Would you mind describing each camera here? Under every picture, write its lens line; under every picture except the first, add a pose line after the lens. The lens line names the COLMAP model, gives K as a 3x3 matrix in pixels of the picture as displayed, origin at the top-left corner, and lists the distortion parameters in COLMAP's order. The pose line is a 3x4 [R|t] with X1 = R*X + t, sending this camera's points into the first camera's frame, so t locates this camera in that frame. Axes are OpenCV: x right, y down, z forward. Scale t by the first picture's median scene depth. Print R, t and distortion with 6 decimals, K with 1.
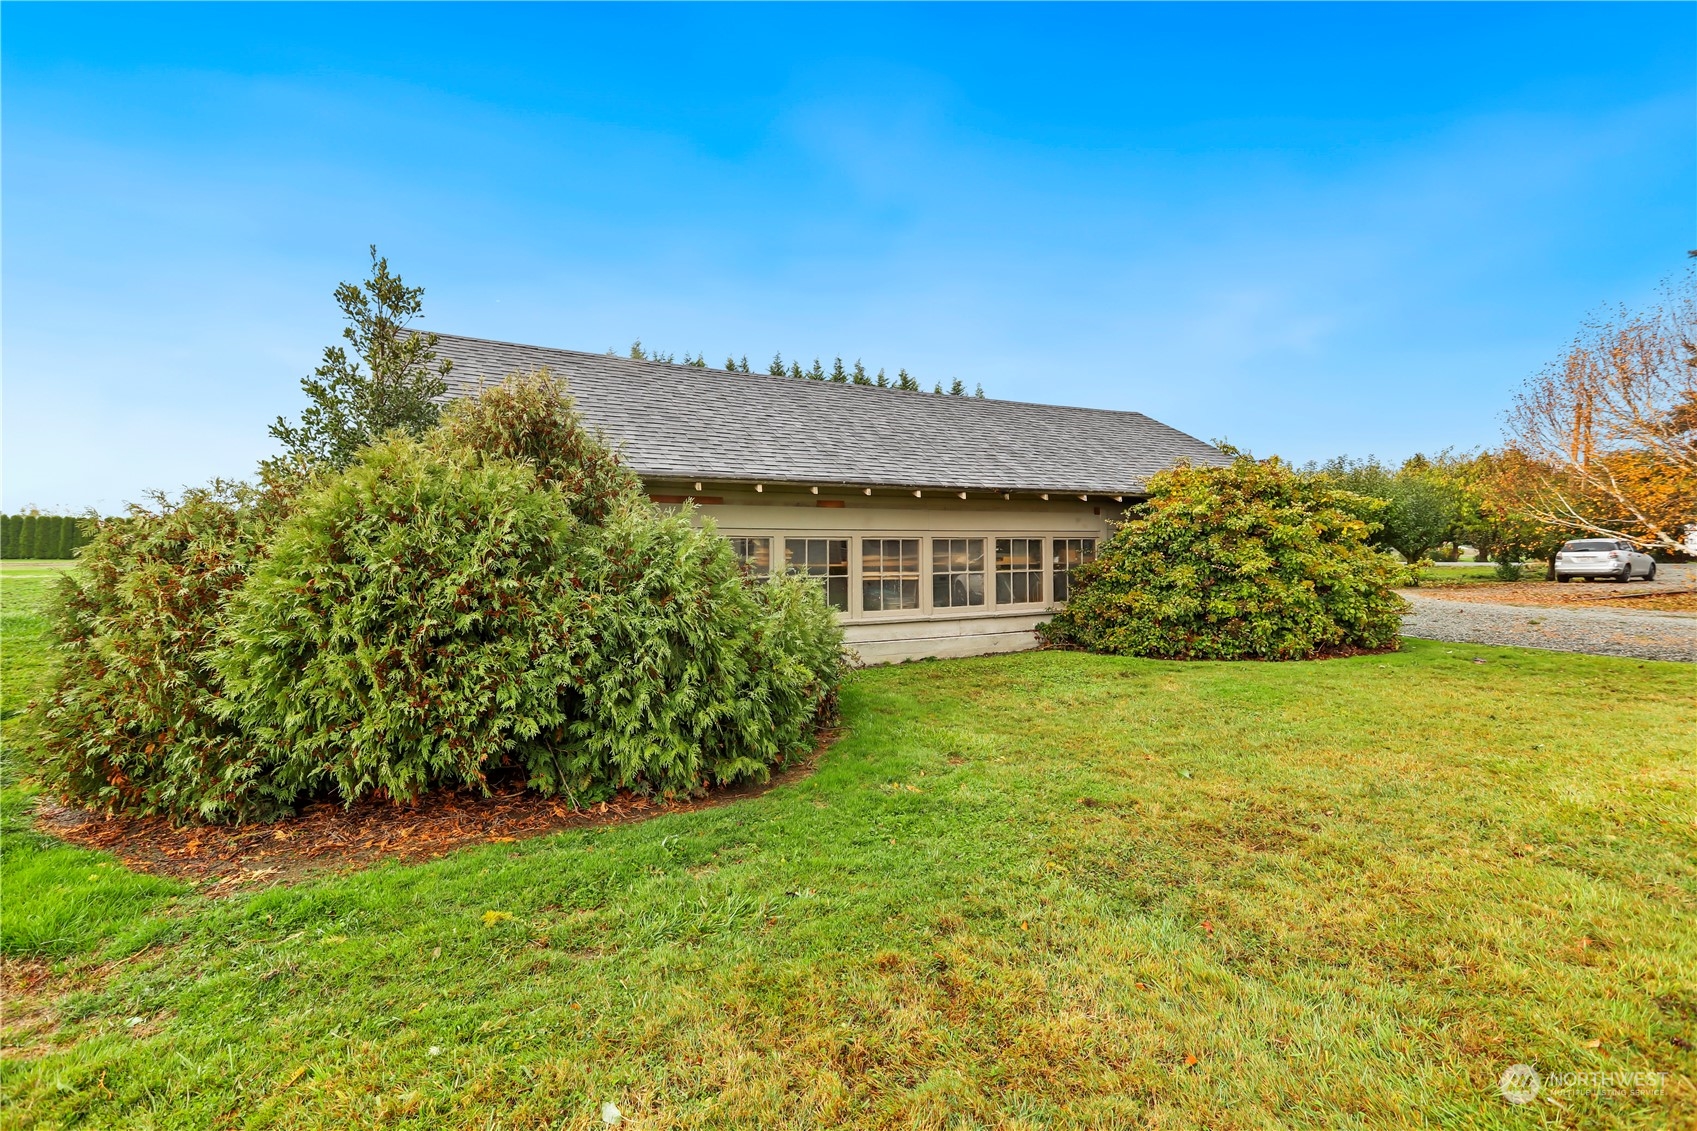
lens RADIAL K [[801.1, 0, 839.6], [0, 801.1, 556.5], [0, 0, 1]] dist [0.013564, 0.006110]
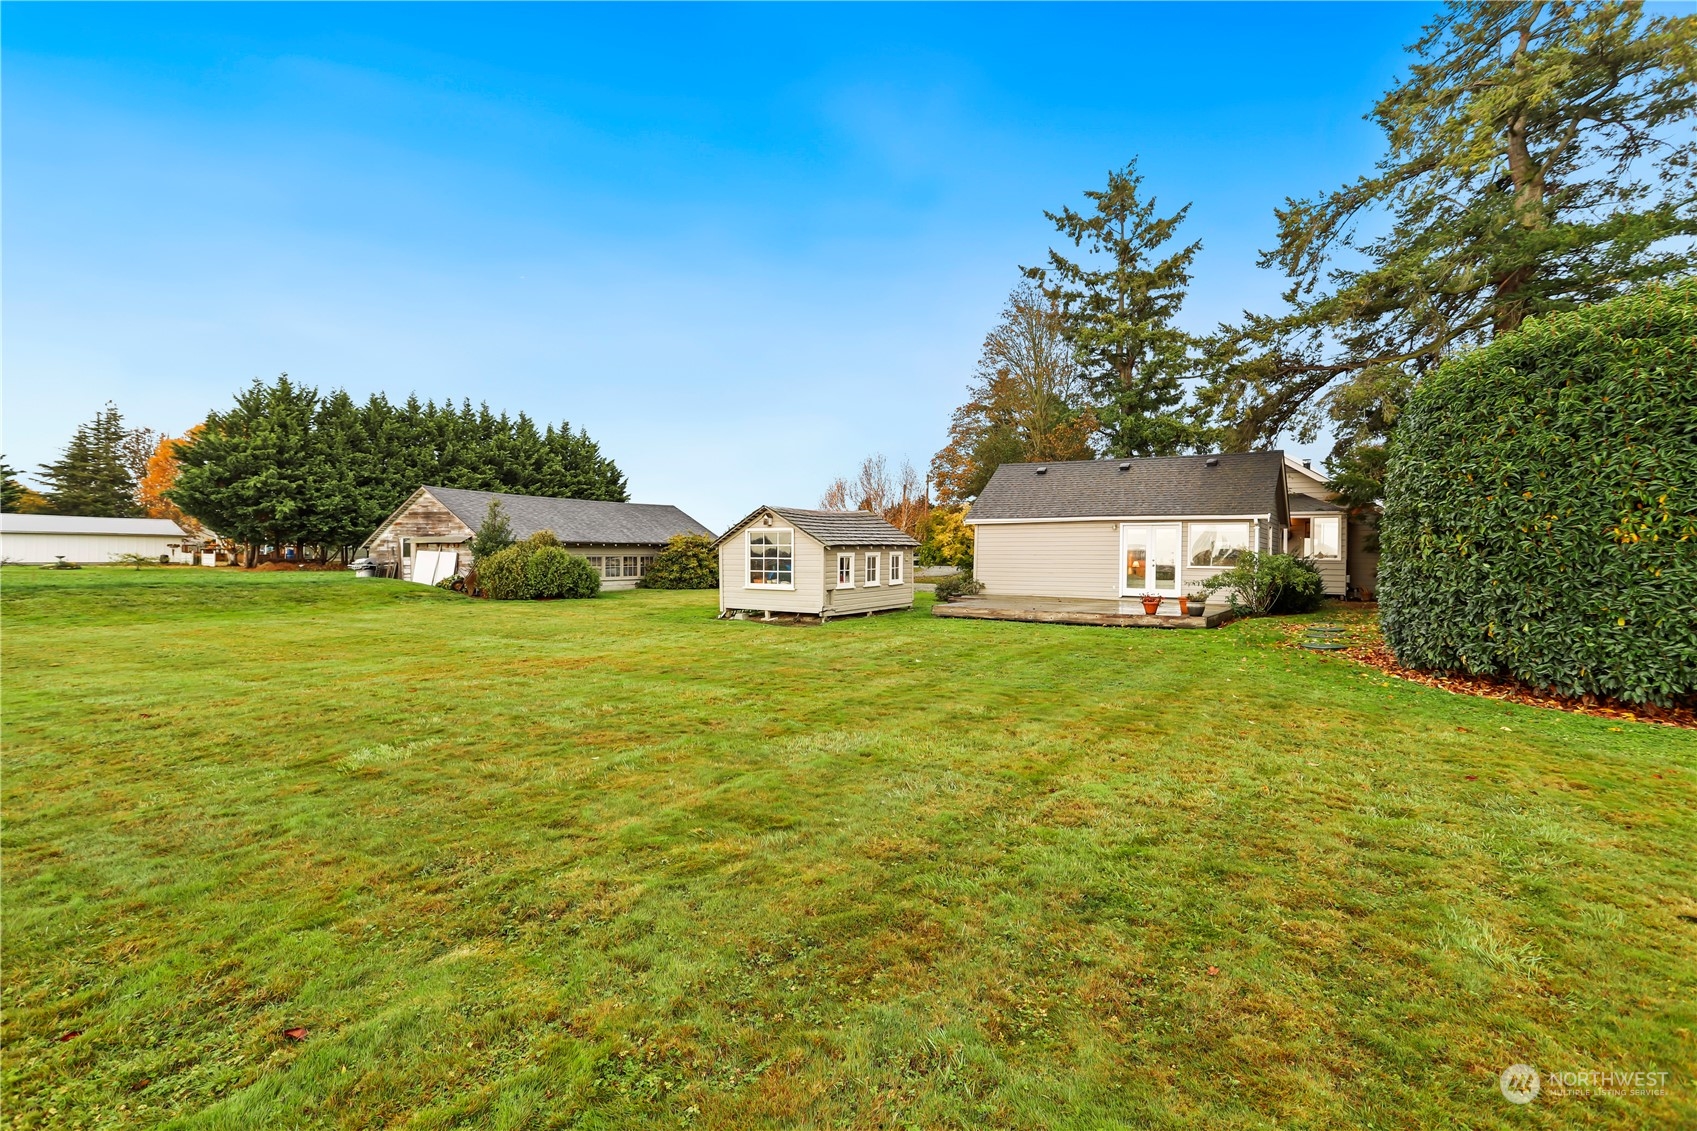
lens RADIAL K [[801.1, 0, 839.6], [0, 801.1, 556.5], [0, 0, 1]] dist [0.013564, 0.006110]
pose [[0.875094, 0.008686, 0.483876, -0.626829], [-0.007318, 0.999962, -0.004716, -0.013844], [-0.483898, 0.000586, 0.875124, -2.331908]]
